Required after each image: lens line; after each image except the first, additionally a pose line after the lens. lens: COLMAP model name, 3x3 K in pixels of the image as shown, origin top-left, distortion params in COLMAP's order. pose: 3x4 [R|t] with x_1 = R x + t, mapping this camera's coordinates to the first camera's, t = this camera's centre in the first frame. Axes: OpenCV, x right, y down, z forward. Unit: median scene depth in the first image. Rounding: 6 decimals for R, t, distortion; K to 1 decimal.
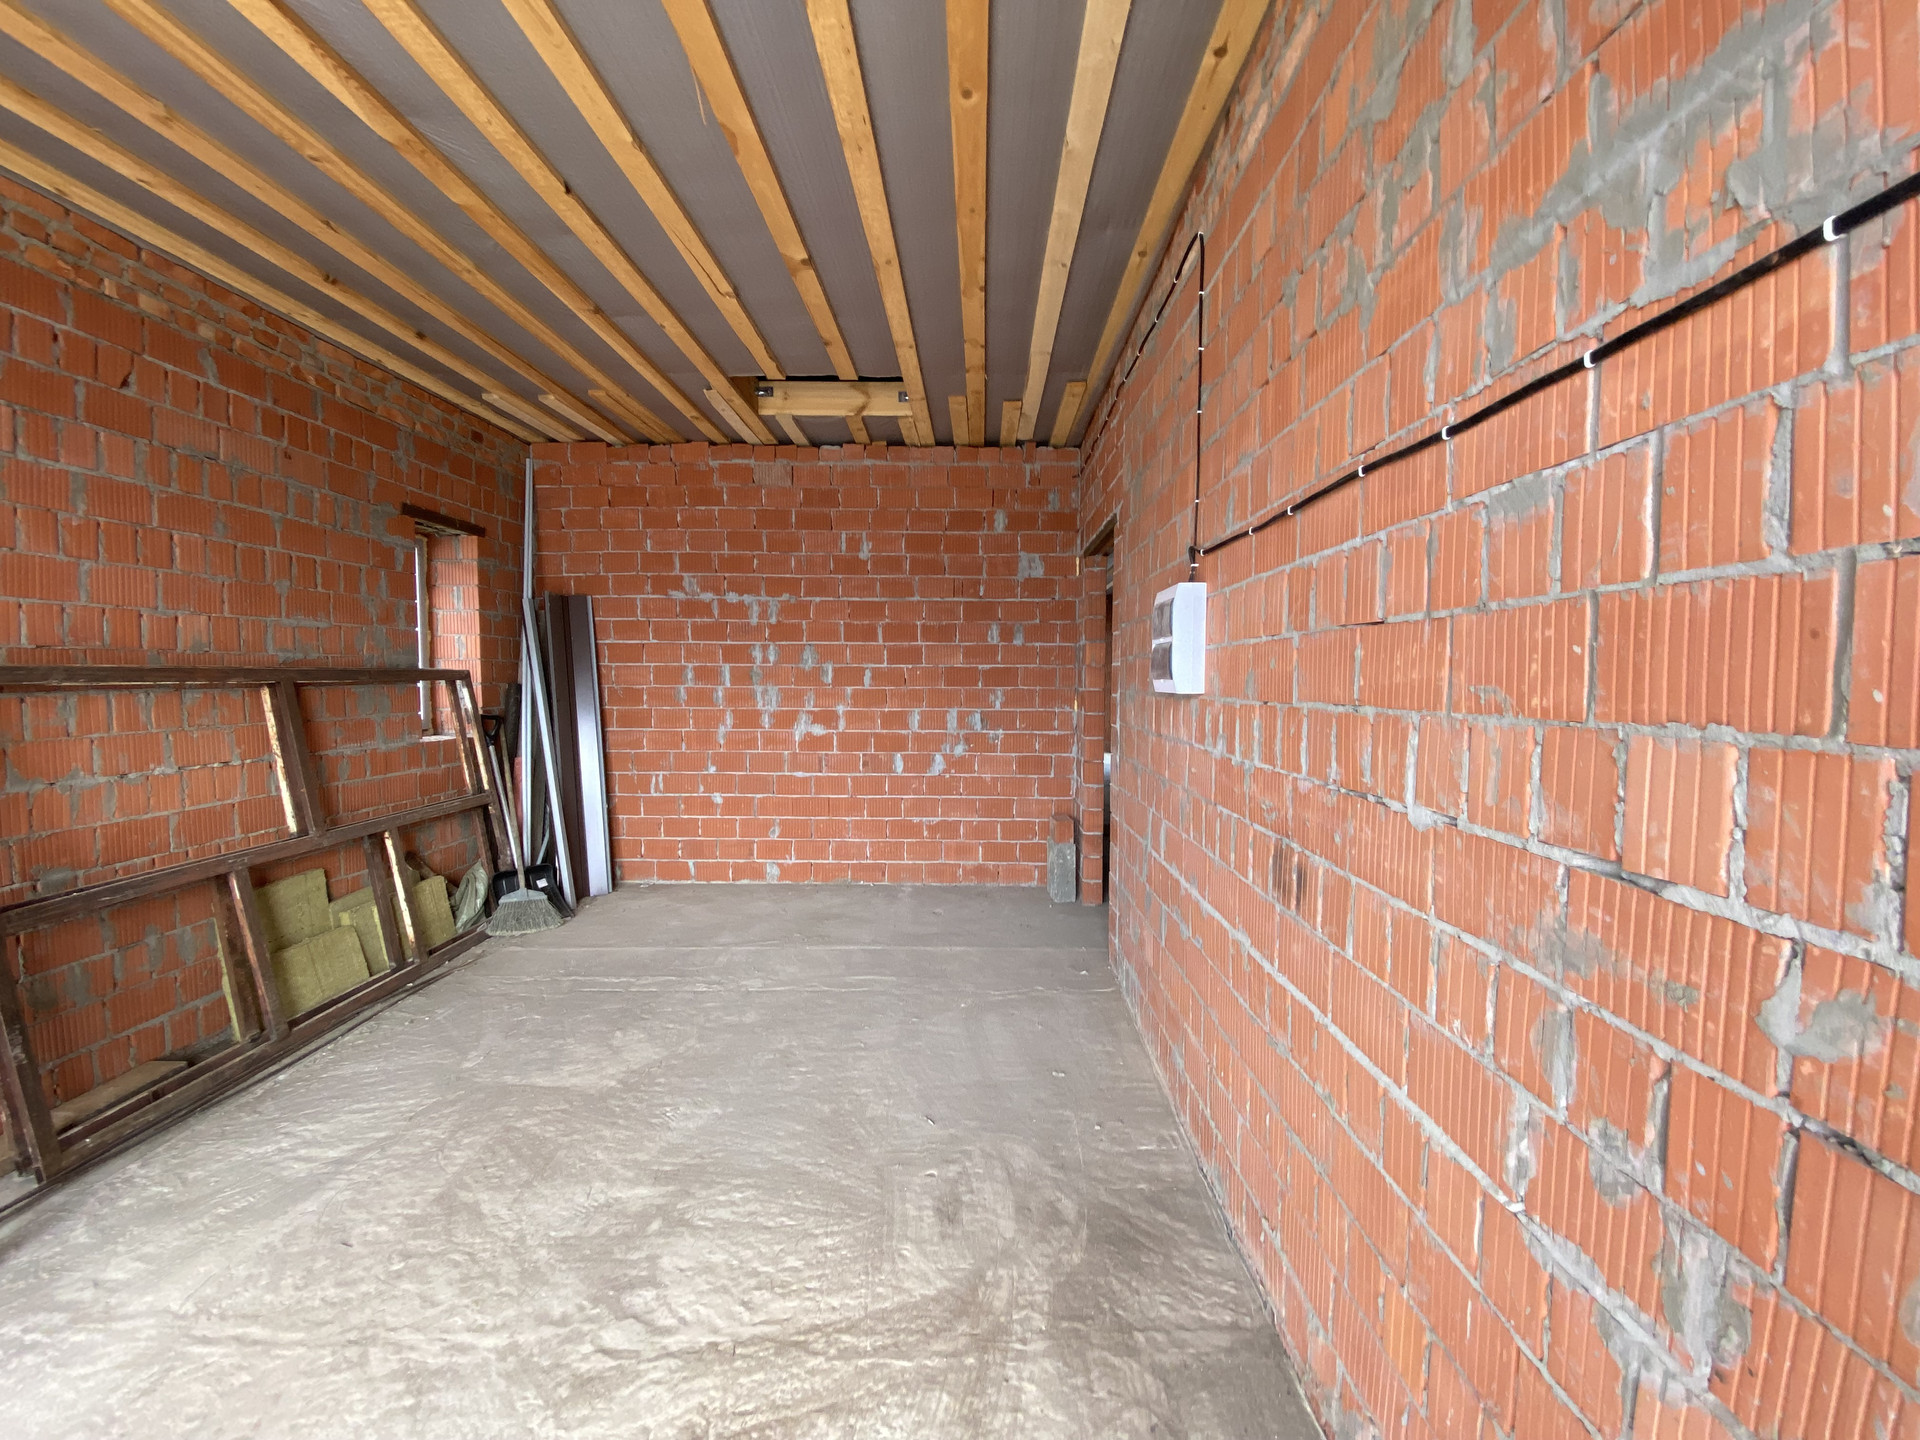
lens RADIAL K [[765.0, 0, 960.1], [0, 765.0, 717.2], [0, 0, 1]] dist [0.004961, -0.007447]
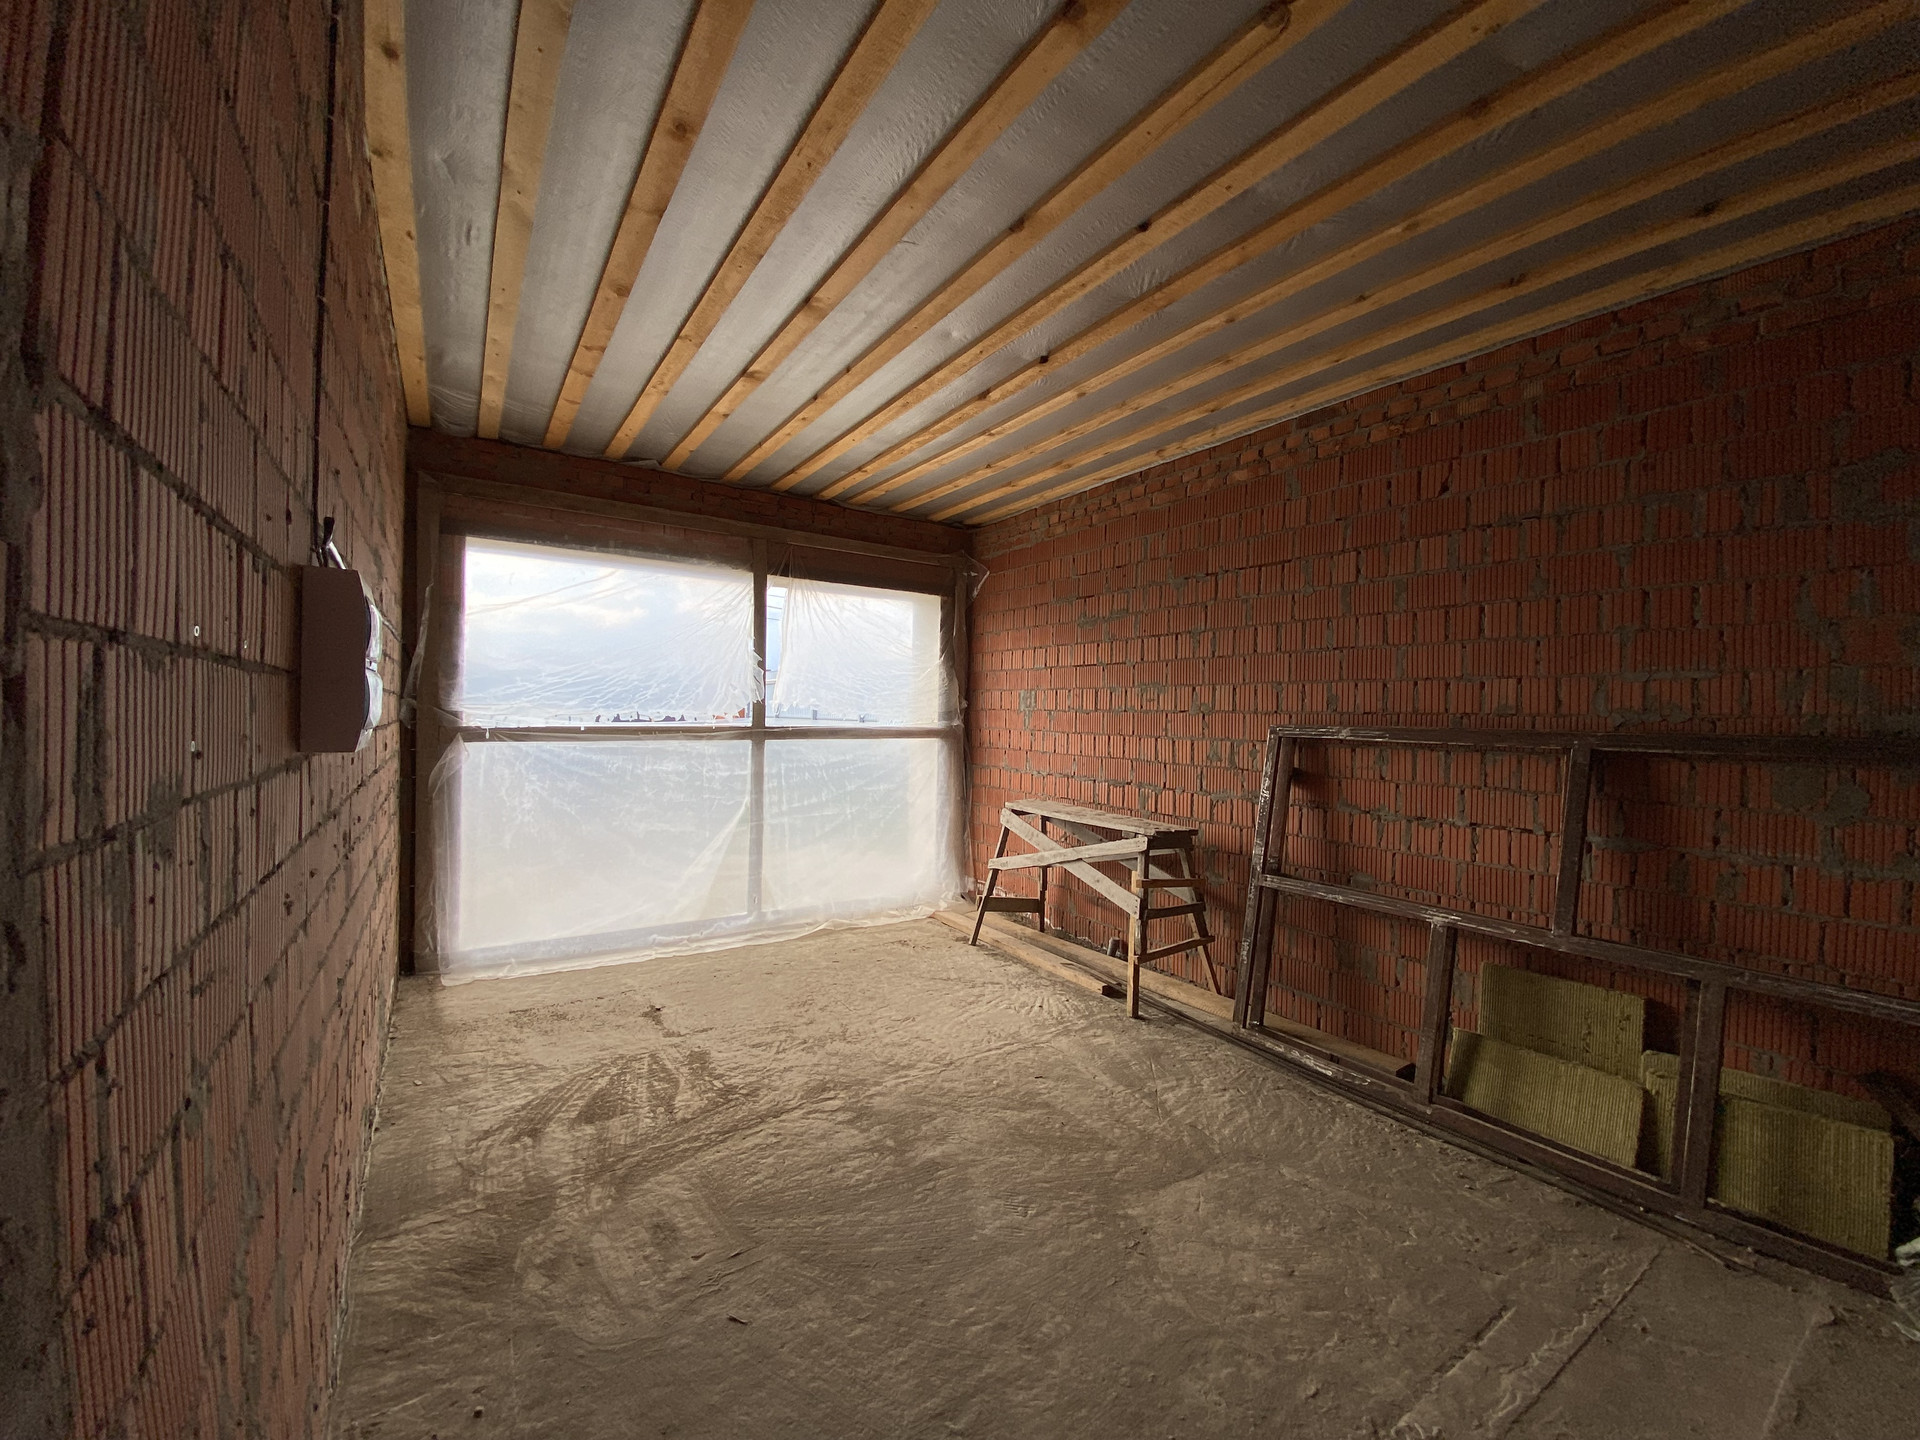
lens RADIAL K [[765.0, 0, 954.5], [0, 765.0, 717.9], [0, 0, 1]] dist [0.004961, -0.007447]
pose [[-0.820987, -0.014337, -0.570767, 0.257616], [-0.054021, 0.997150, 0.052658, -0.132605], [0.568385, 0.074065, -0.819422, 1.968122]]
